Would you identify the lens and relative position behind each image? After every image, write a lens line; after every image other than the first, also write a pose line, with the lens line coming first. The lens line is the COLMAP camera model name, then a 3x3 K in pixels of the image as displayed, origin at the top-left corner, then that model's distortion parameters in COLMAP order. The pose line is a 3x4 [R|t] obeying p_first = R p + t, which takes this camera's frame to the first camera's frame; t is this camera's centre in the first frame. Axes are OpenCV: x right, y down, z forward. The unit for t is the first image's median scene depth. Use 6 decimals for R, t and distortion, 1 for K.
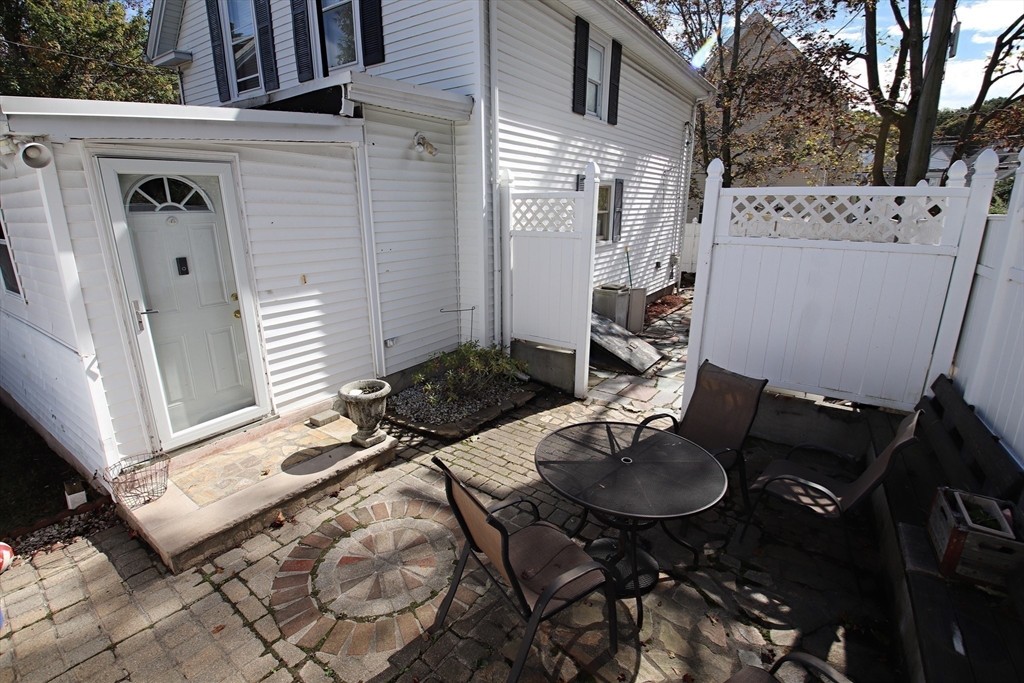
lens RADIAL K [[477.1, 0, 513.1], [0, 477.1, 338.2], [0, 0, 1]] dist [-0.026524, -0.001219]
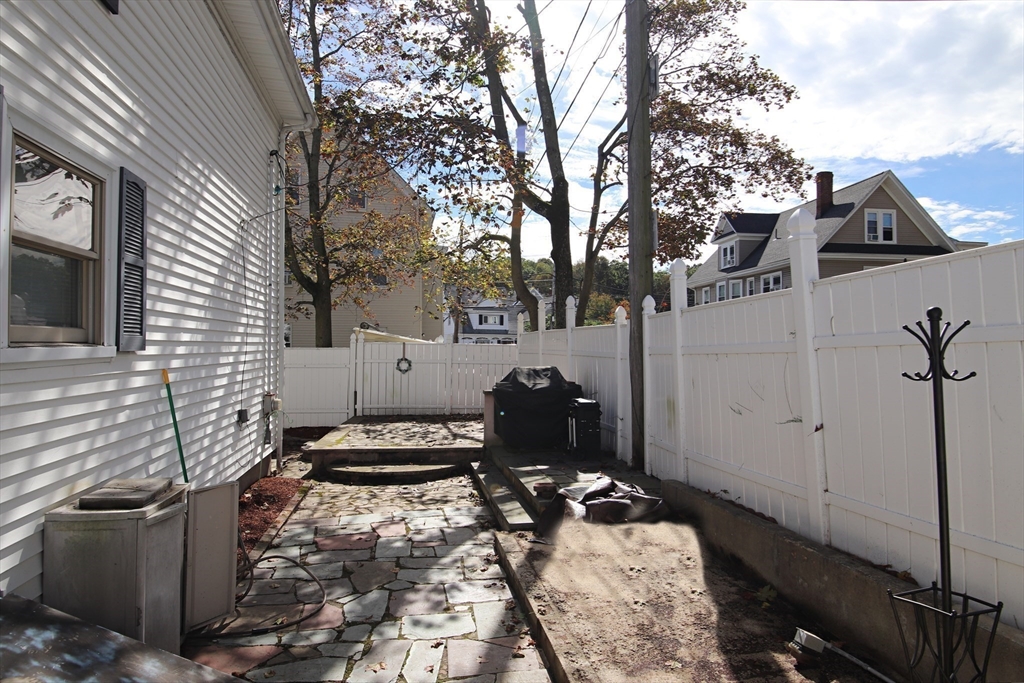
lens RADIAL K [[589.7, 0, 492.2], [0, 589.7, 347.7], [0, 0, 1]] dist [-0.004851, -0.002978]
pose [[0.731664, 0.011426, 0.681570, 0.119367], [0.172800, 0.964091, -0.201663, -0.077953], [-0.659399, 0.265325, 0.703417, 0.533766]]
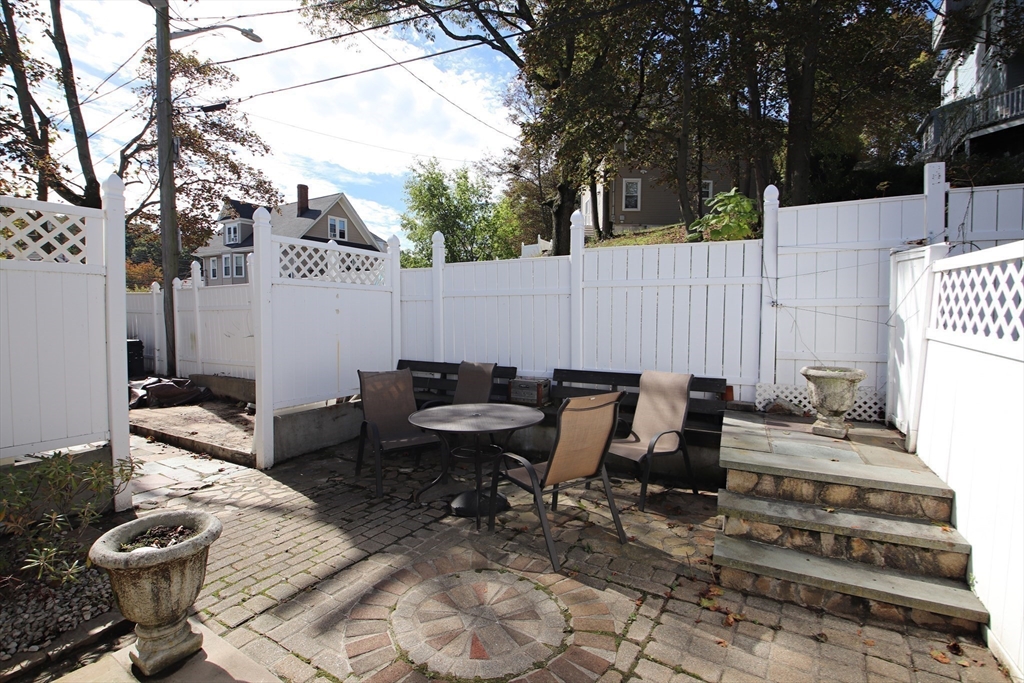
lens RADIAL K [[477.1, 0, 512.7], [0, 477.1, 337.4], [0, 0, 1]] dist [-0.026524, -0.001219]
pose [[-0.089033, -0.047844, 0.994879, -0.351479], [0.255121, 0.964429, 0.069210, -0.009180], [-0.962801, 0.259976, -0.073660, 0.296020]]
